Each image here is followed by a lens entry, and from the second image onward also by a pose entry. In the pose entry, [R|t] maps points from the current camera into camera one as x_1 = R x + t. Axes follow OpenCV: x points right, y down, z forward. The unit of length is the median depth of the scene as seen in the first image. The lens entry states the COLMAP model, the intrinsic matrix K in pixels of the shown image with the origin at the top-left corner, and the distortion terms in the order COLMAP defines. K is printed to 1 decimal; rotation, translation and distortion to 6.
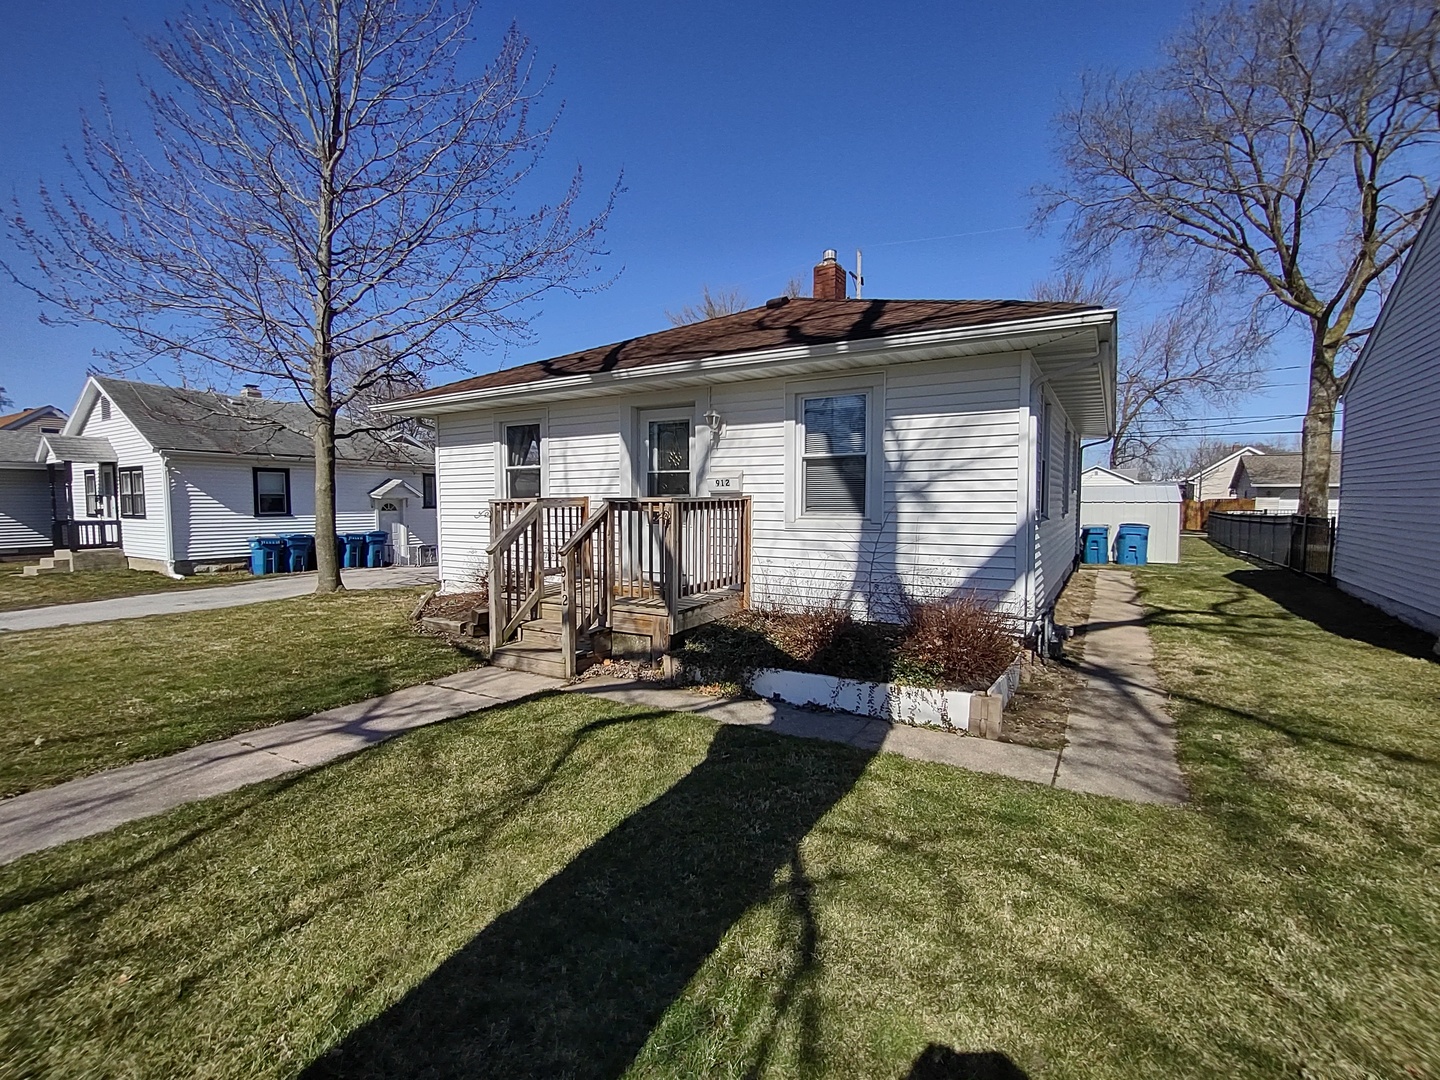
lens RADIAL K [[654.6, 0, 720.0], [0, 654.6, 540.0], [0, 0, 1]] dist [-0.001032, 0.000342]
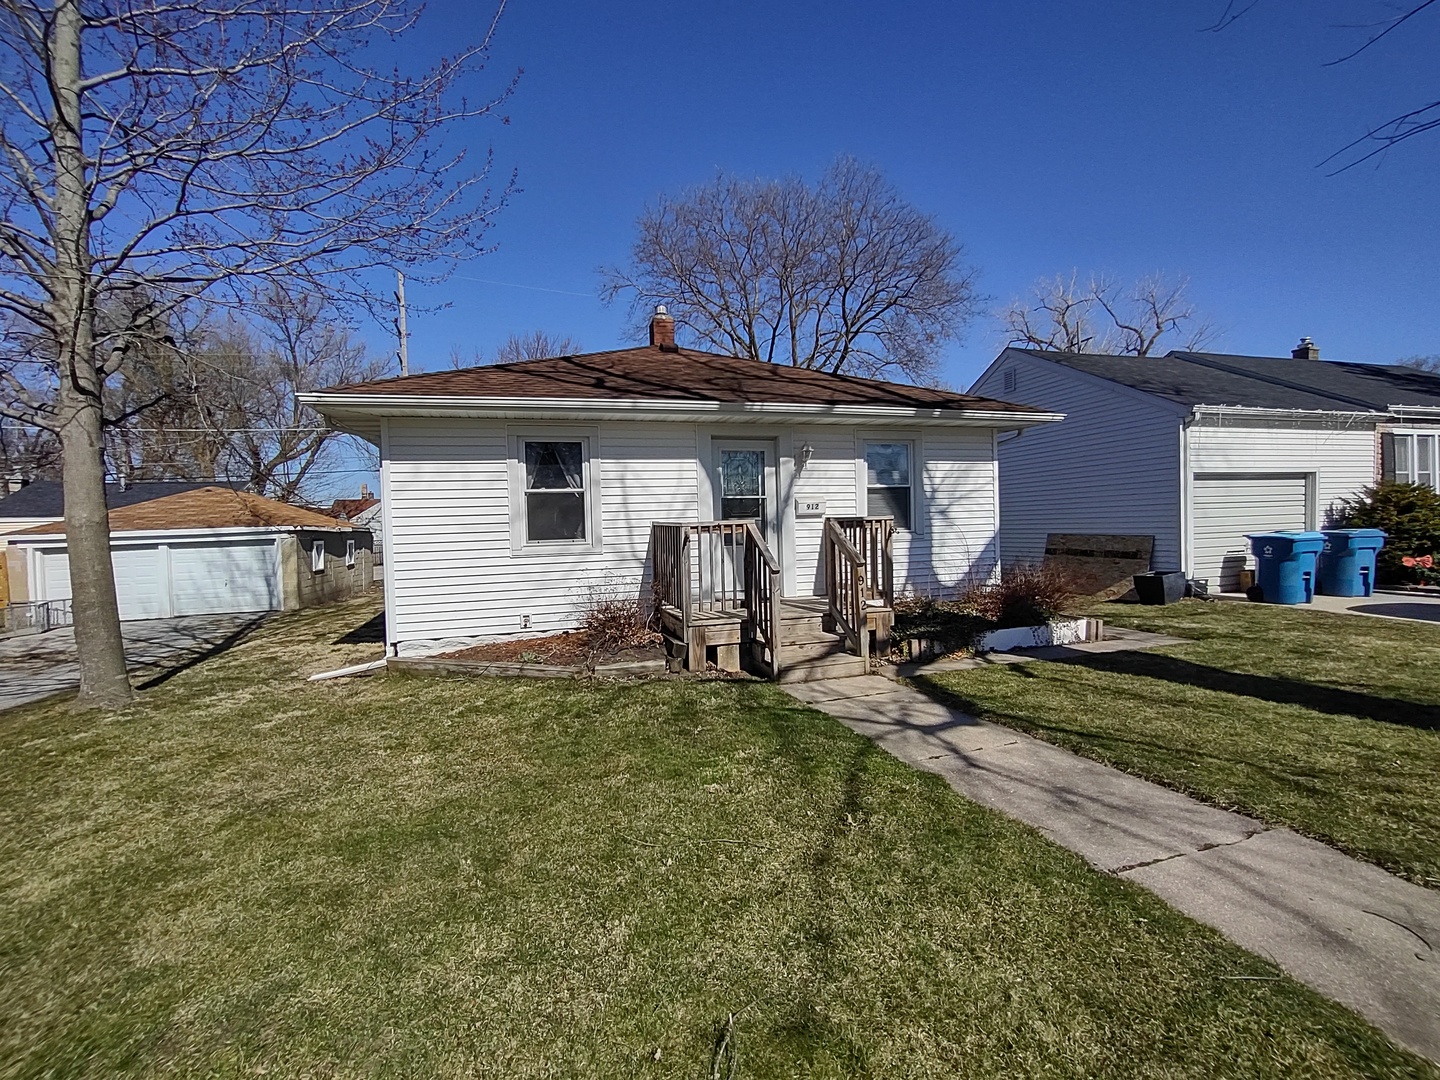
lens RADIAL K [[654.6, 0, 720.0], [0, 654.6, 540.0], [0, 0, 1]] dist [-0.001032, 0.000342]
pose [[0.660951, -0.033803, 0.749668, -1.159783], [0.075457, 0.996916, -0.021576, -0.015224], [-0.746626, 0.070829, 0.661463, 0.386534]]
